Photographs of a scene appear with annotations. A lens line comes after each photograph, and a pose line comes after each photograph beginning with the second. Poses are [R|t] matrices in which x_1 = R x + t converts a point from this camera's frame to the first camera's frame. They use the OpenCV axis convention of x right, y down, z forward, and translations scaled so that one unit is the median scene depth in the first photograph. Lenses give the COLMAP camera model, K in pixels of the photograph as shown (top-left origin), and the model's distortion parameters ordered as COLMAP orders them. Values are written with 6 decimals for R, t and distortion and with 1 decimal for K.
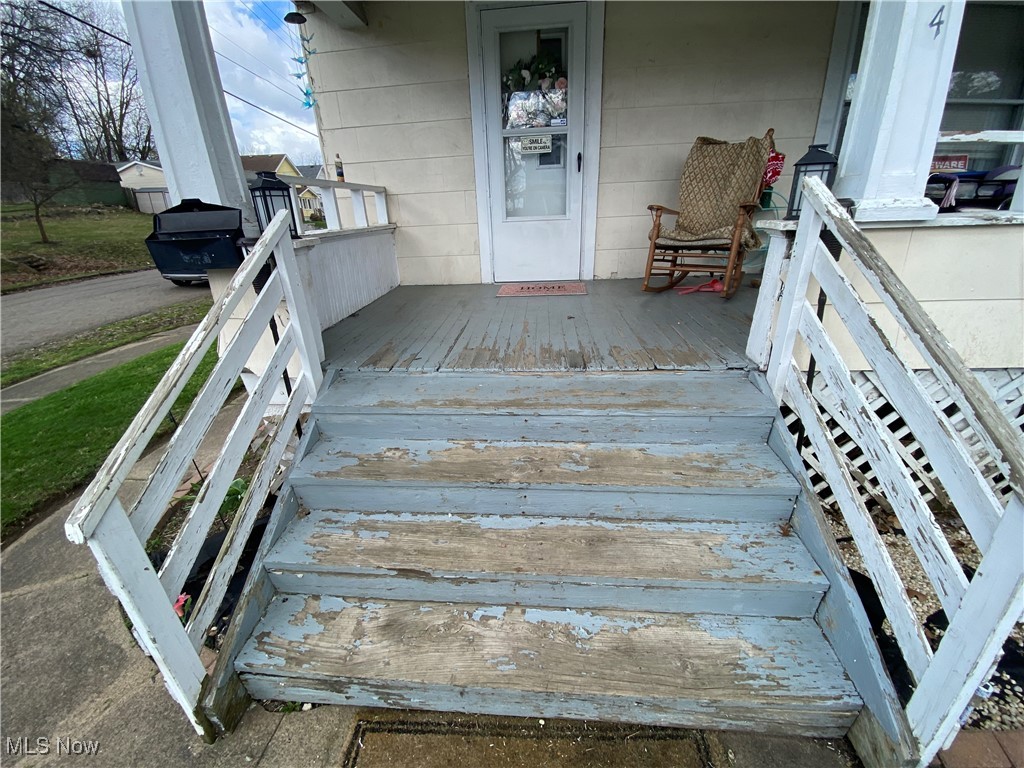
lens RADIAL K [[424.7, 0, 516.1], [0, 424.7, 386.1], [0, 0, 1]] dist [-0.004393, -0.000293]
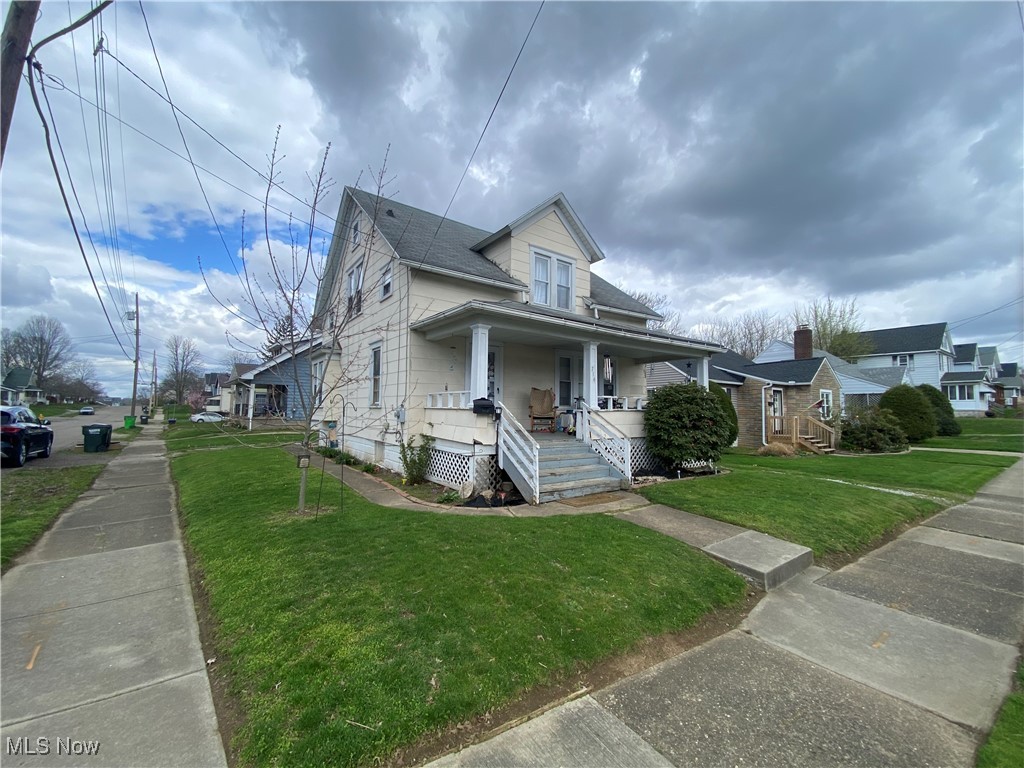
lens RADIAL K [[424.7, 0, 509.5], [0, 424.7, 383.4], [0, 0, 1]] dist [-0.004393, -0.000293]
pose [[0.764434, 0.089518, 0.638457, -3.206045], [0.206115, 0.904404, -0.373591, 1.027080], [-0.610865, 0.417182, 0.672906, -1.988626]]
